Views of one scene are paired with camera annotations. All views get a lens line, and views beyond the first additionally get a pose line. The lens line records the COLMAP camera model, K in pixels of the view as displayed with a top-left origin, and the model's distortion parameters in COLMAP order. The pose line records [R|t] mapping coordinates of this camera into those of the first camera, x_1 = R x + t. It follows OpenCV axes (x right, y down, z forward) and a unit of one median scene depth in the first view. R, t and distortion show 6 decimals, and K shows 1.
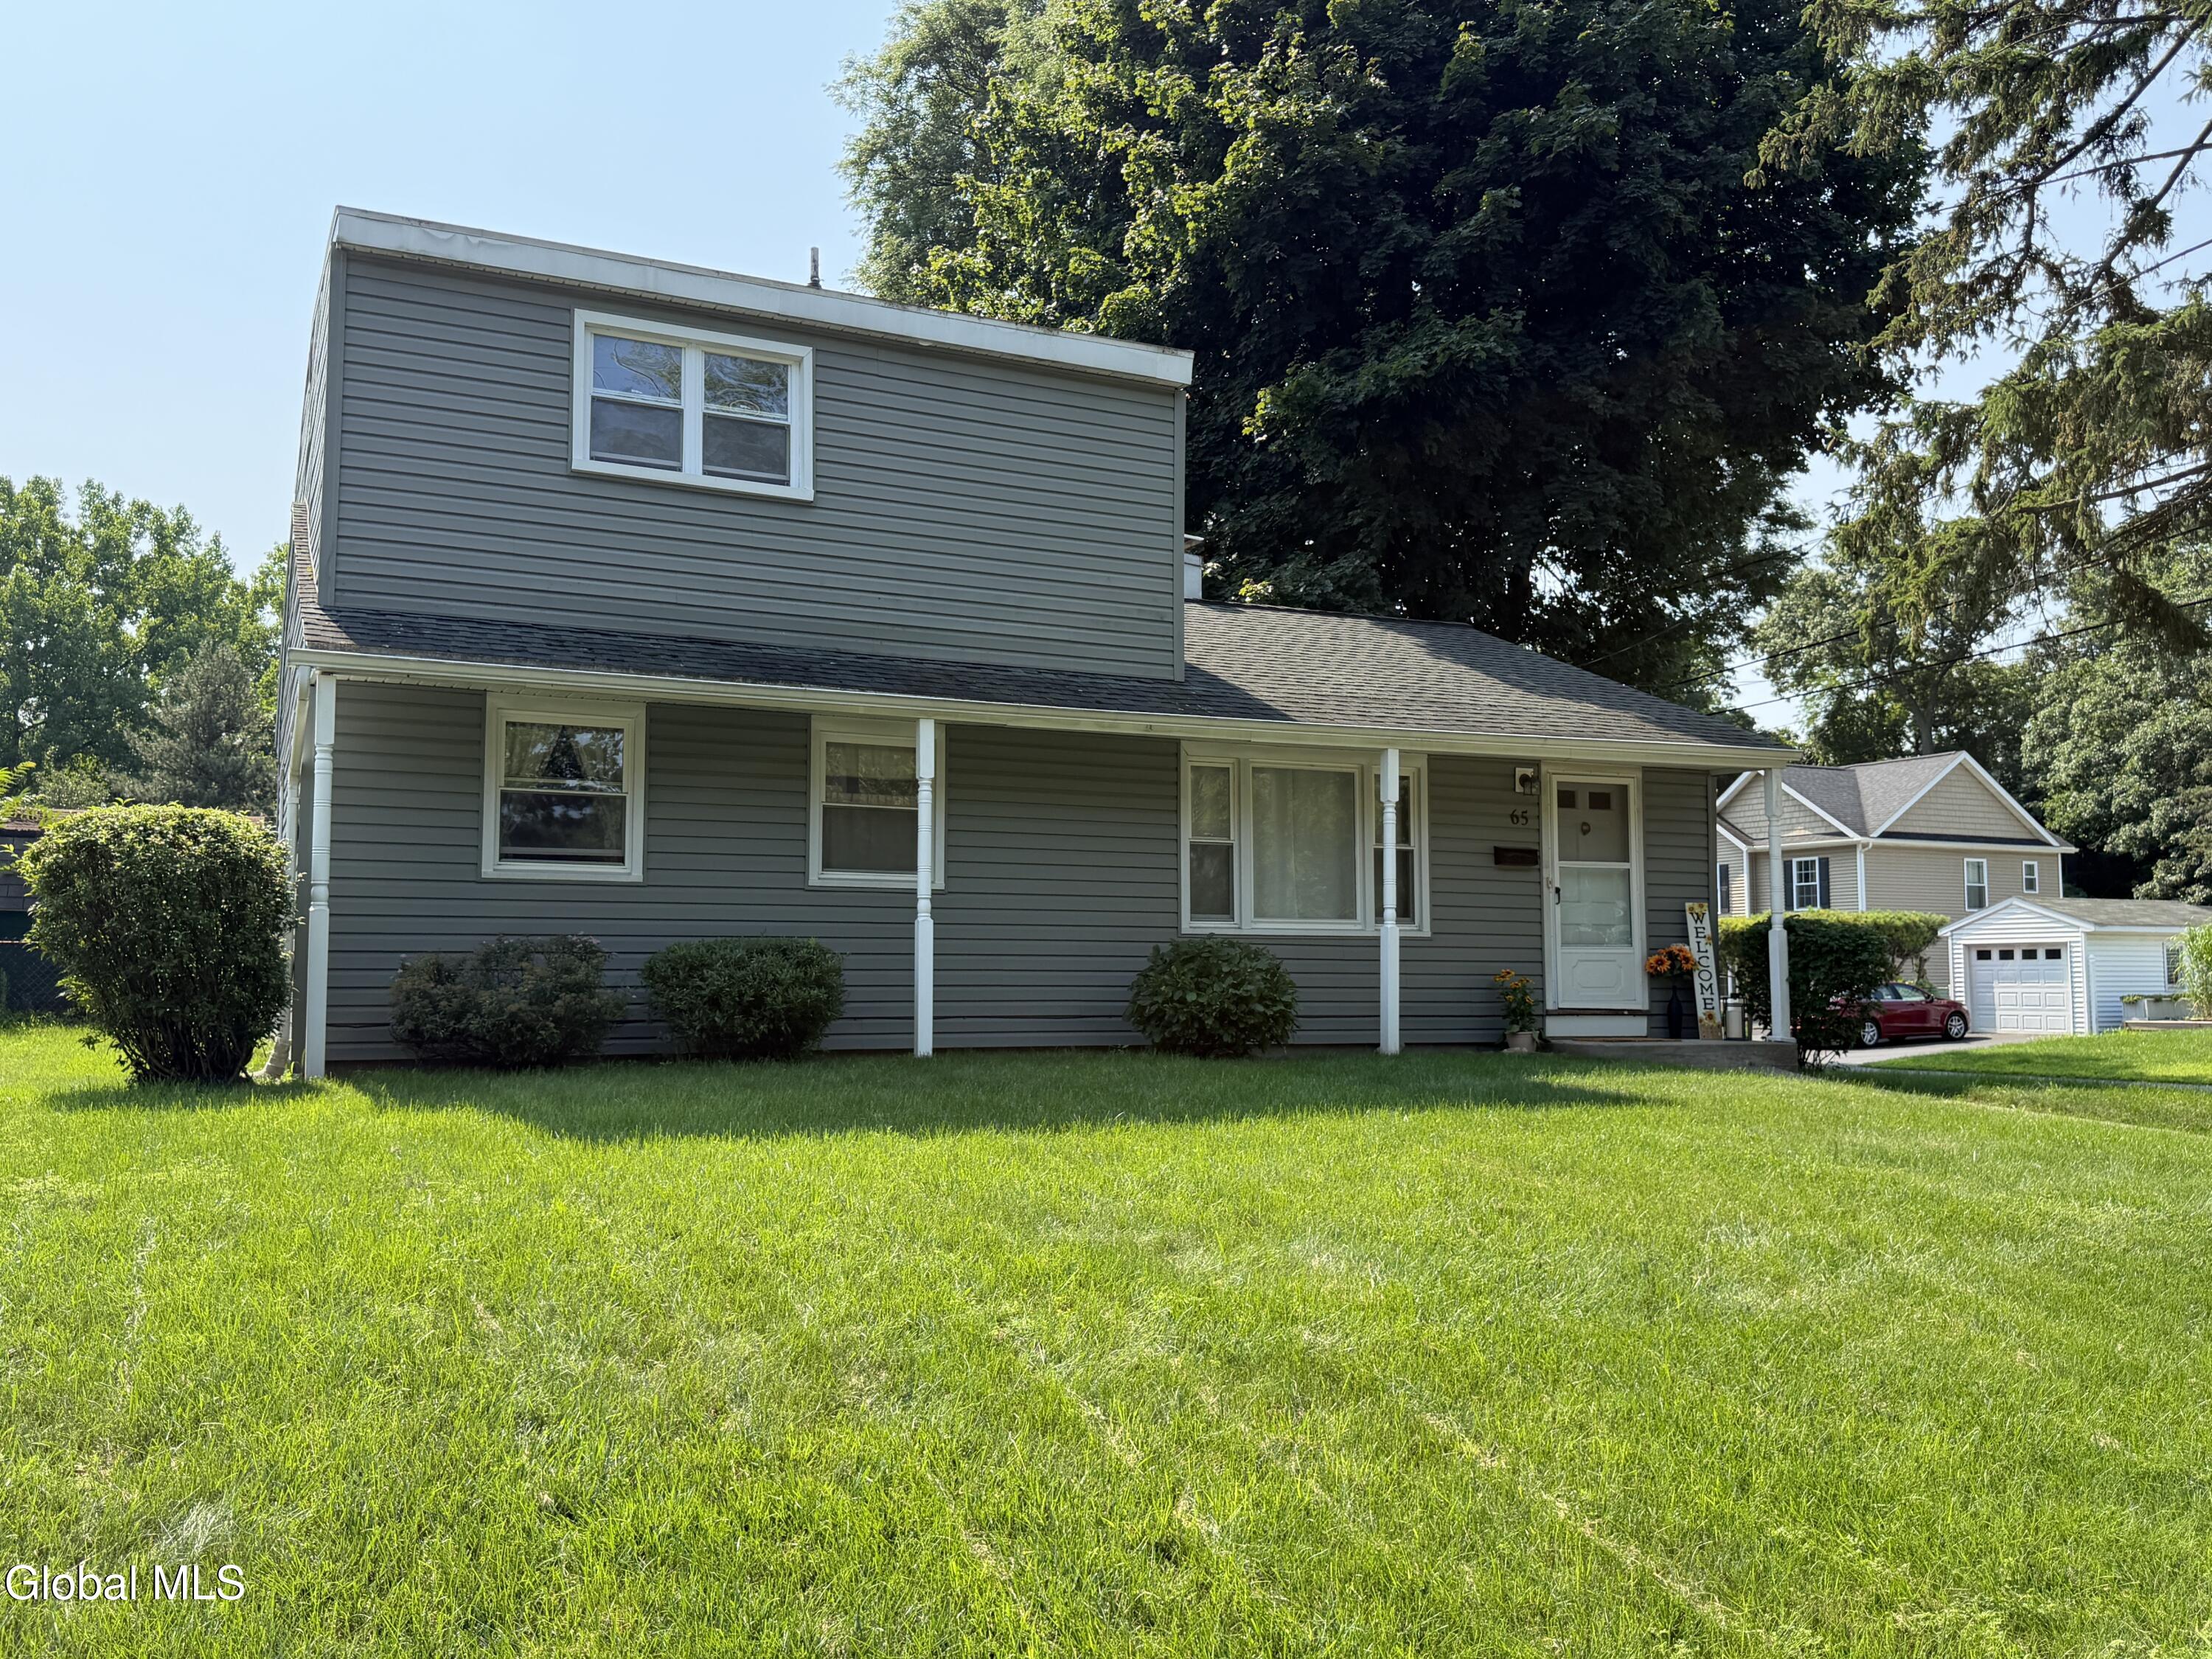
lens RADIAL K [[1827.2, 0, 1096.0], [0, 1827.2, 826.4], [0, 0, 1]] dist [0.112516, -0.019923]
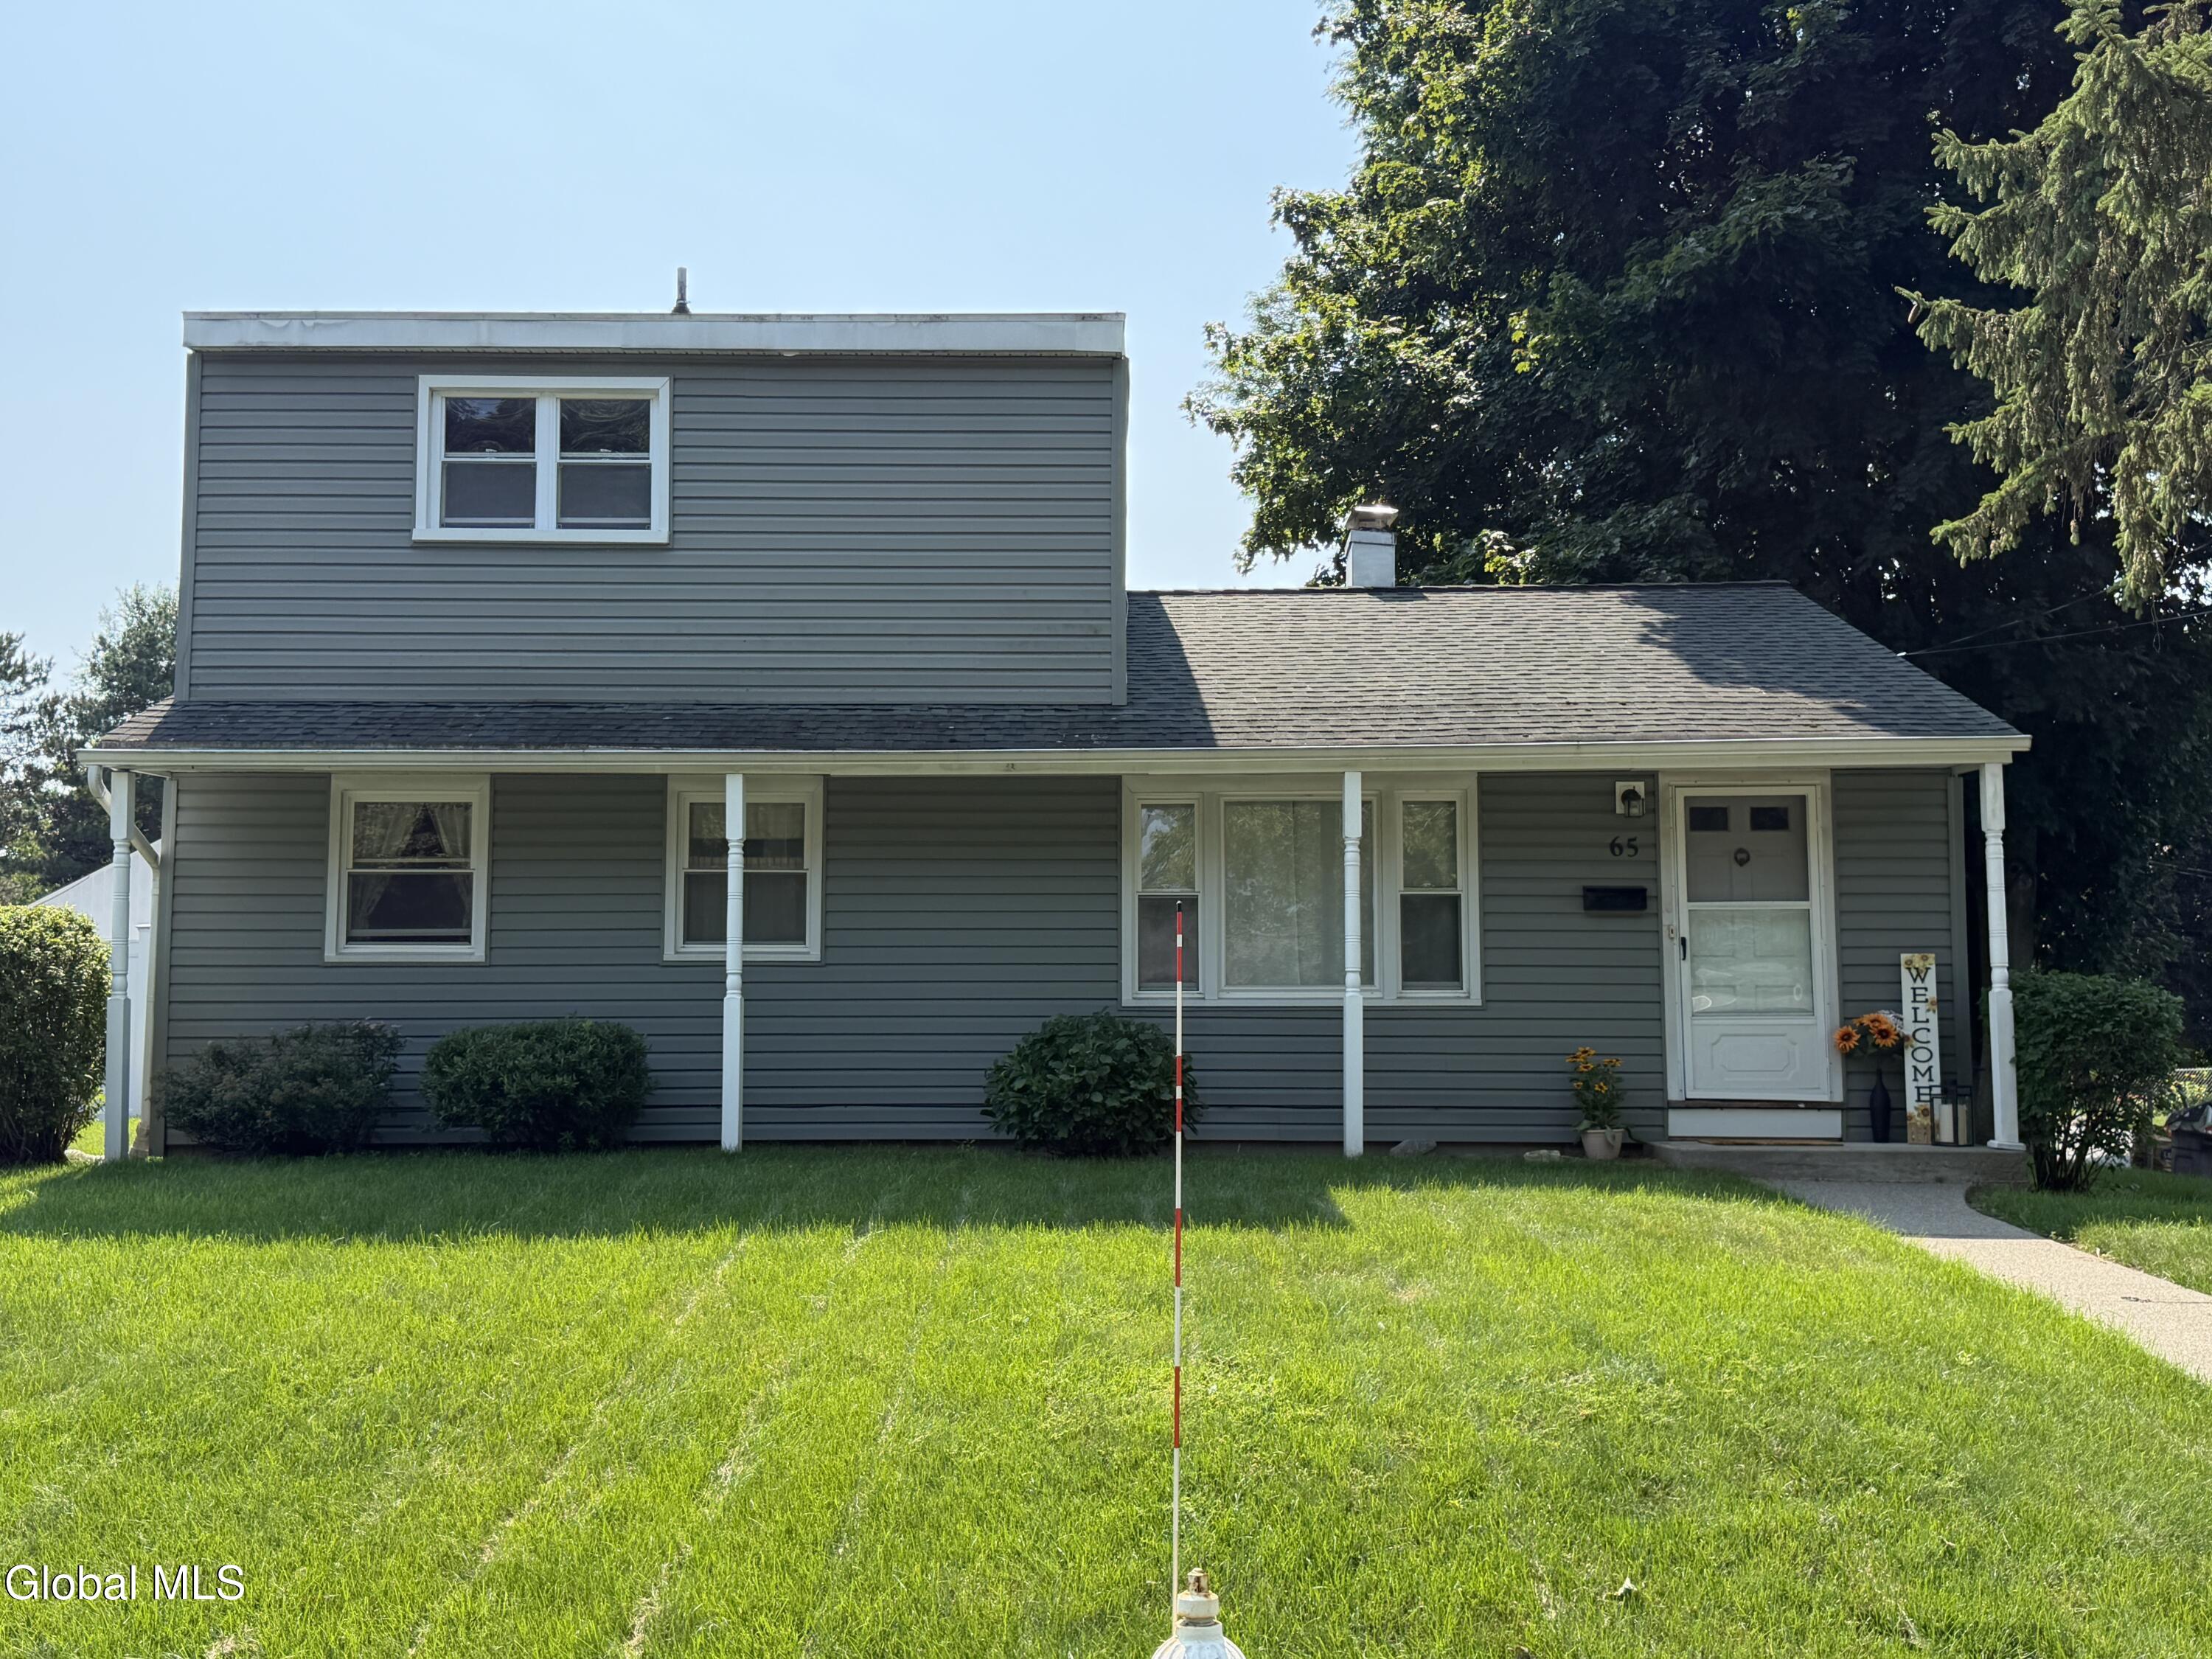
lens RADIAL K [[2199.9, 0, 1101.2], [0, 2199.9, 835.0], [0, 0, 1]] dist [0.119038, 0.000000]
pose [[0.901233, -0.045162, -0.430975, 0.501016], [0.039036, 0.998972, -0.023053, 0.003231], [0.431573, 0.003953, 0.902070, 0.090564]]
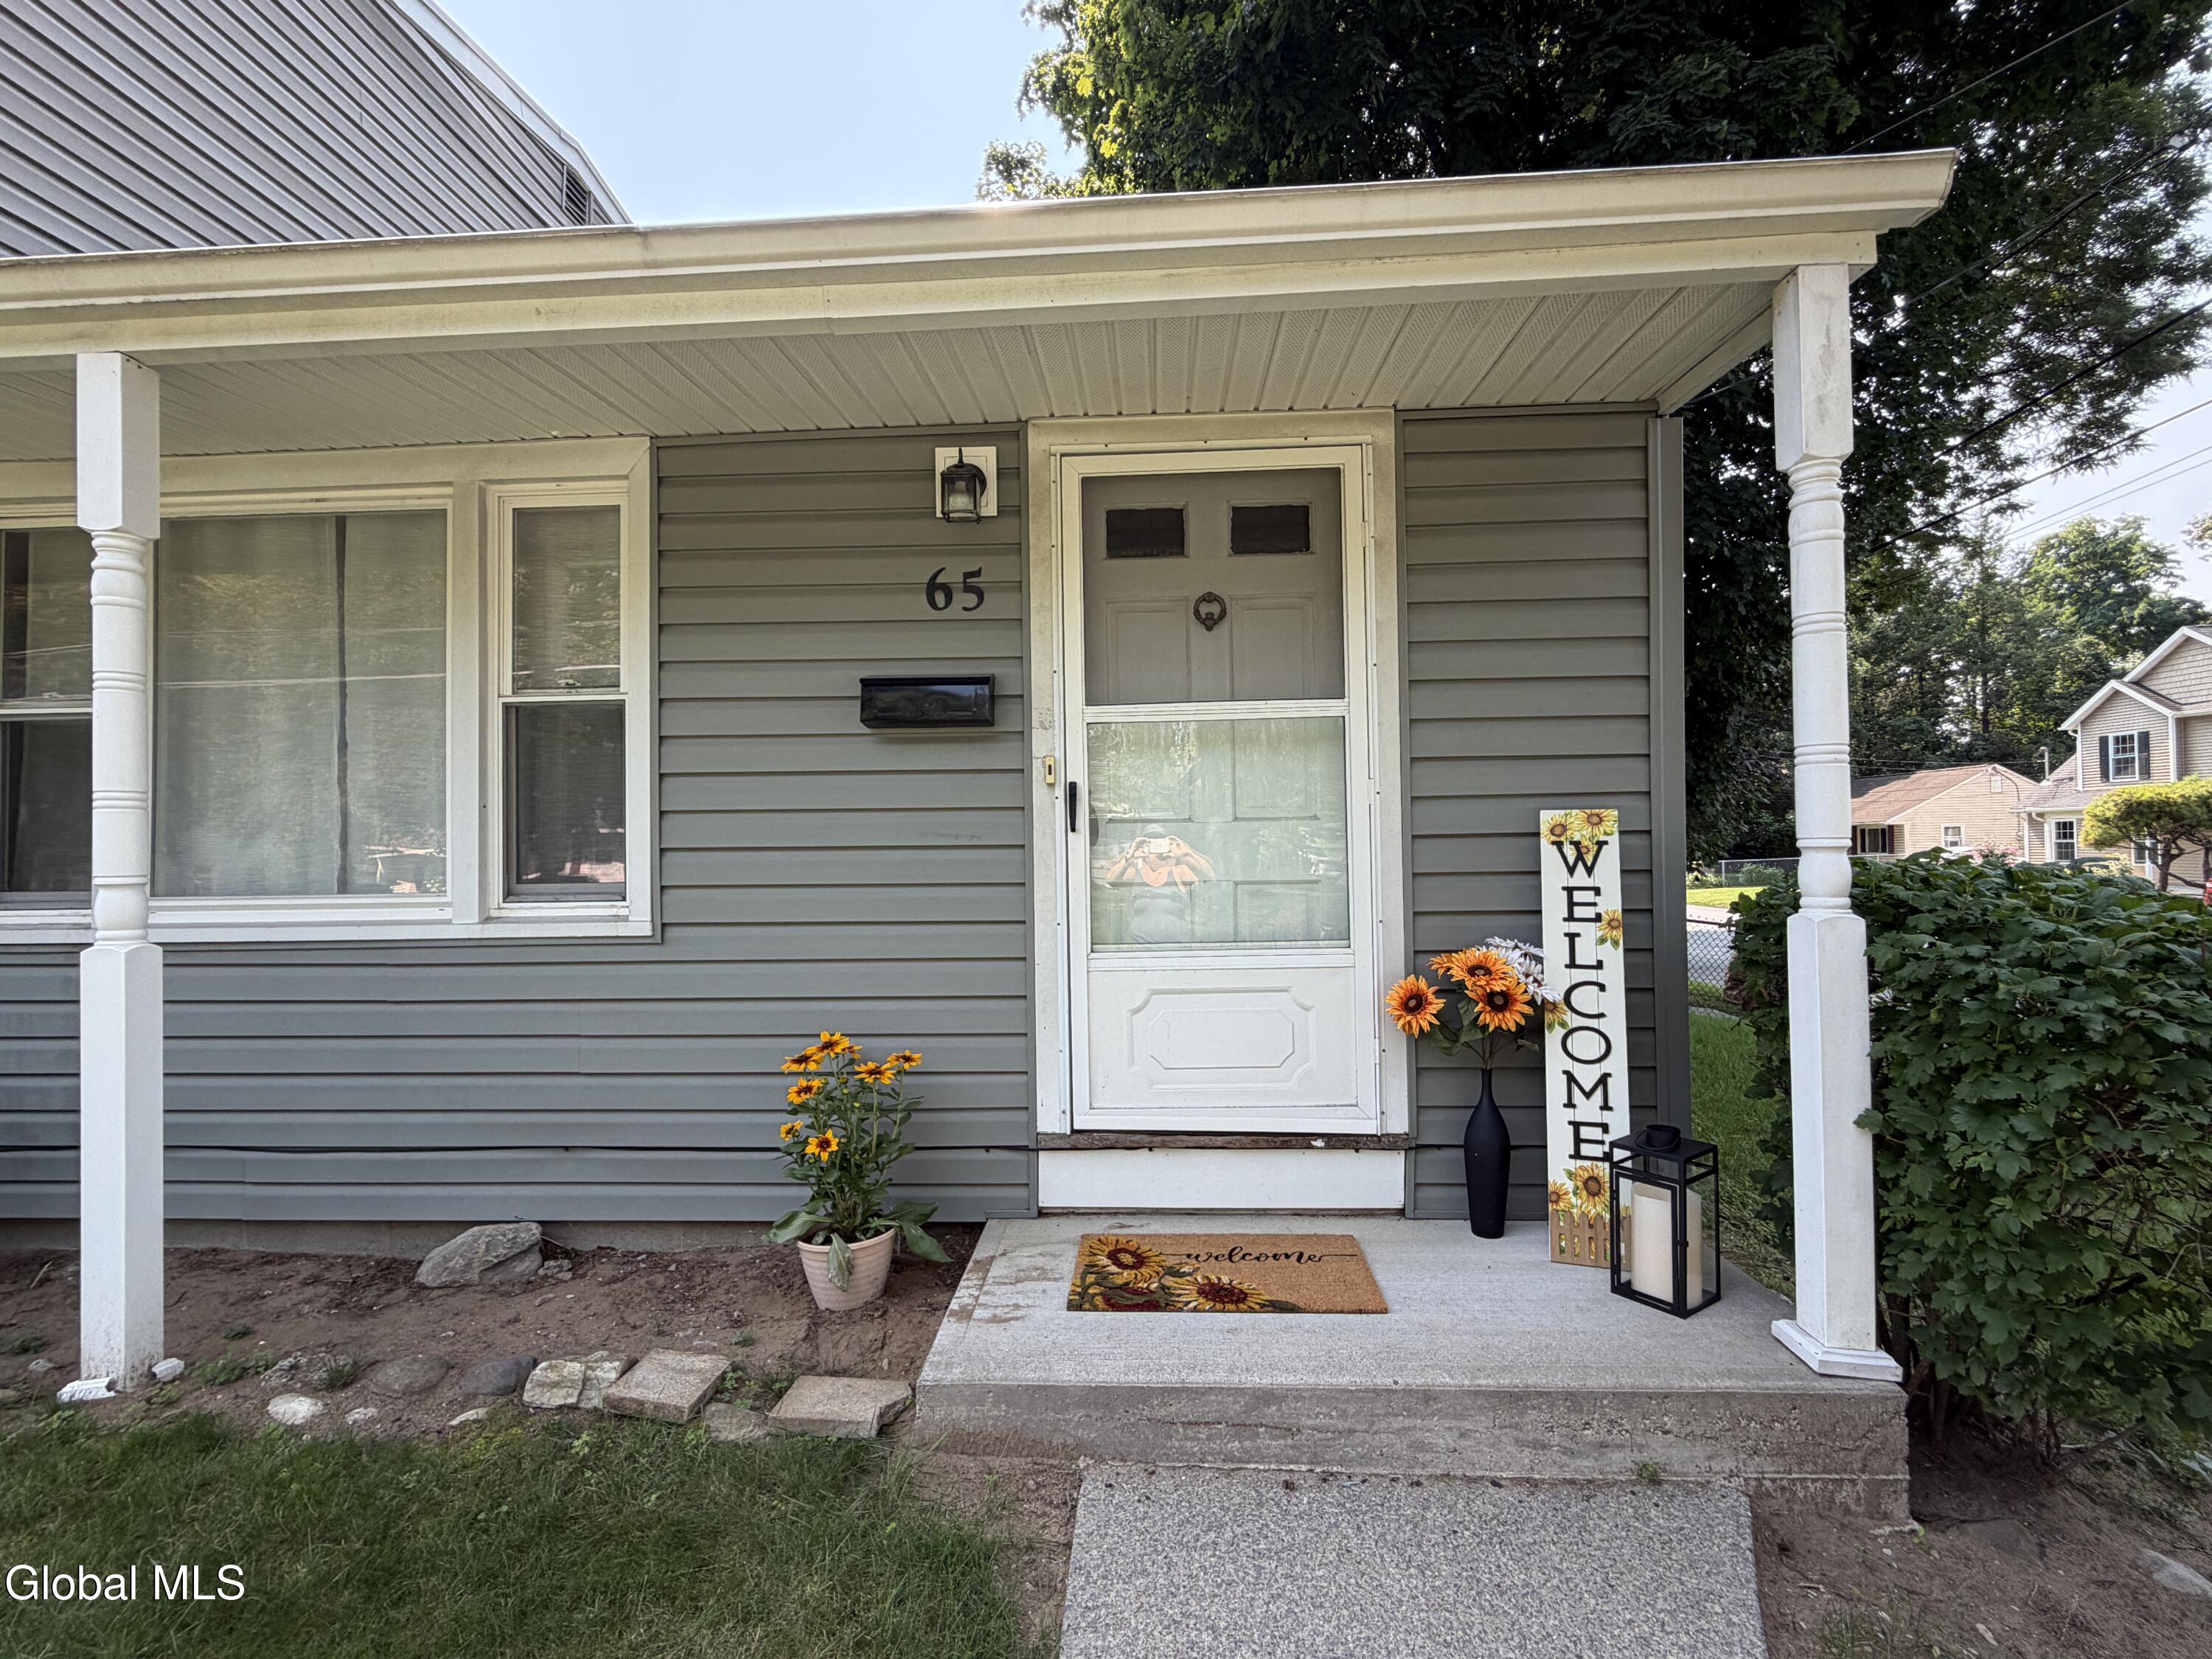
lens RADIAL K [[1022.5, 0, 1104.0], [0, 1022.5, 829.2], [0, 0, 1]] dist [0.008278, -0.001426]
pose [[0.884961, -0.019959, -0.465237, 0.403109], [0.054528, 0.996649, 0.060965, 0.035439], [0.462461, -0.079320, 0.883084, 0.970745]]
